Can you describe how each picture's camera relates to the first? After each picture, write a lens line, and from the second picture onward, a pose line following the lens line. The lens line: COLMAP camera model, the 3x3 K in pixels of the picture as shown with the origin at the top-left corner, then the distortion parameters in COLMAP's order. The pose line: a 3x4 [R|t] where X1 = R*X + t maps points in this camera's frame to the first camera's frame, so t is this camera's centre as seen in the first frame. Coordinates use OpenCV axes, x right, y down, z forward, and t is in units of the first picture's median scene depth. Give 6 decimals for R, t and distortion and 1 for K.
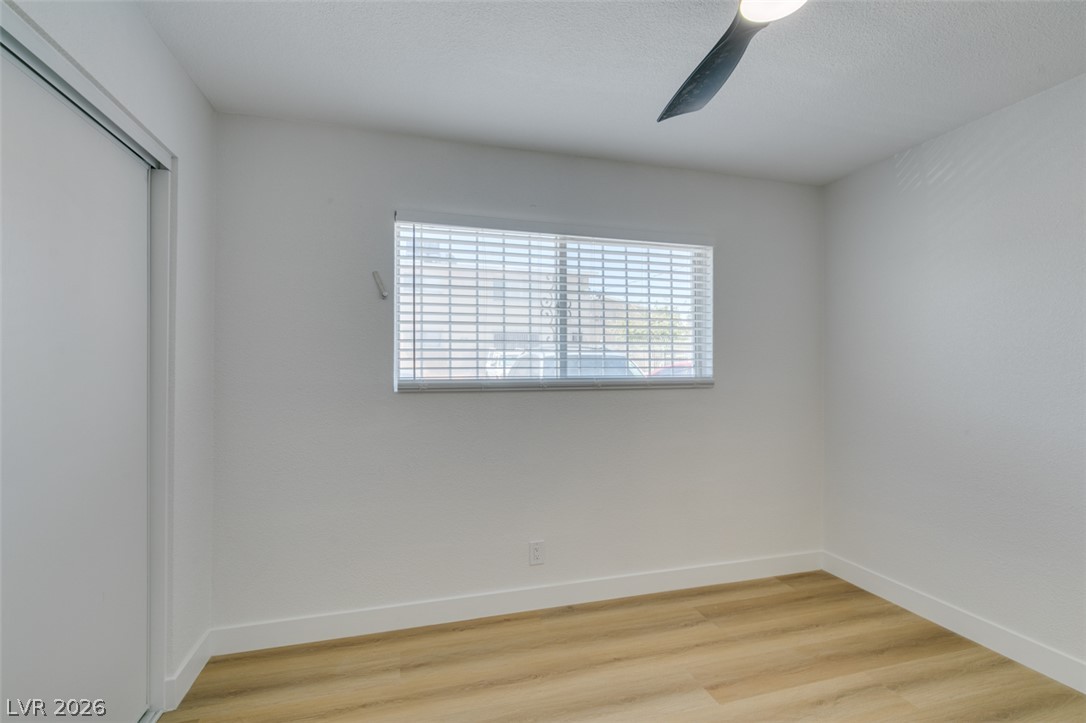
lens RADIAL K [[484.8, 0, 537.6], [0, 484.8, 369.3], [0, 0, 1]] dist [0.002640, -0.000091]
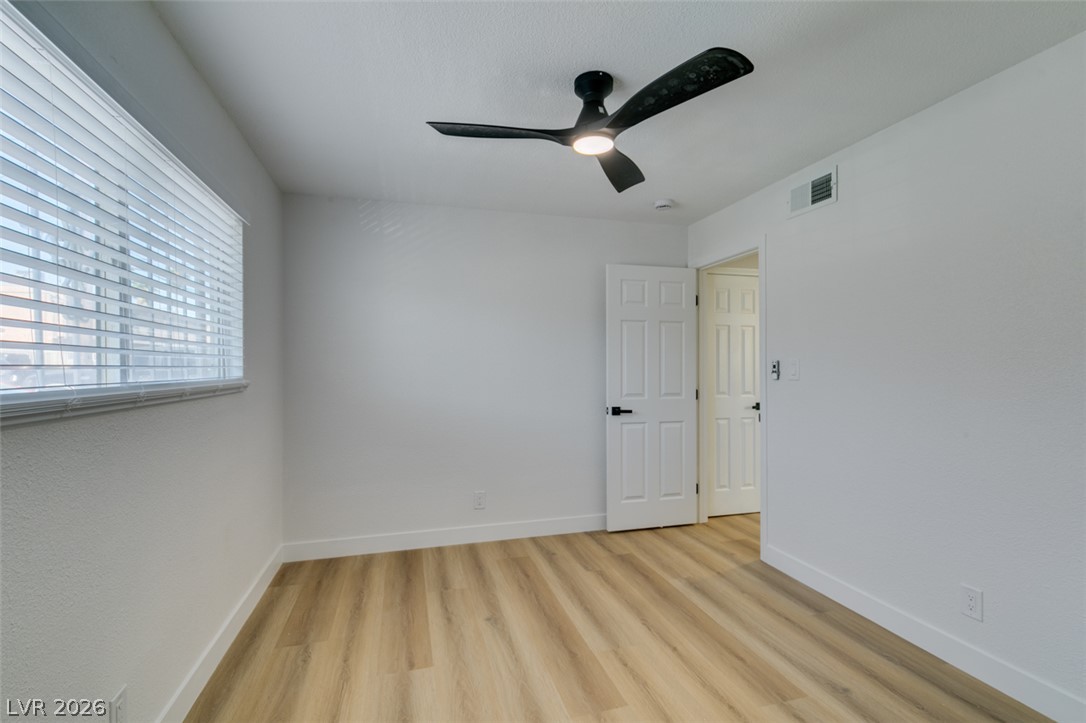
lens RADIAL K [[484.8, 0, 537.6], [0, 484.8, 369.3], [0, 0, 1]] dist [0.002640, -0.000091]
pose [[0.011063, -0.001116, 0.999938, -0.550775], [0.007279, 0.999973, 0.001035, 0.002967], [-0.999912, 0.007267, 0.011071, 0.550430]]
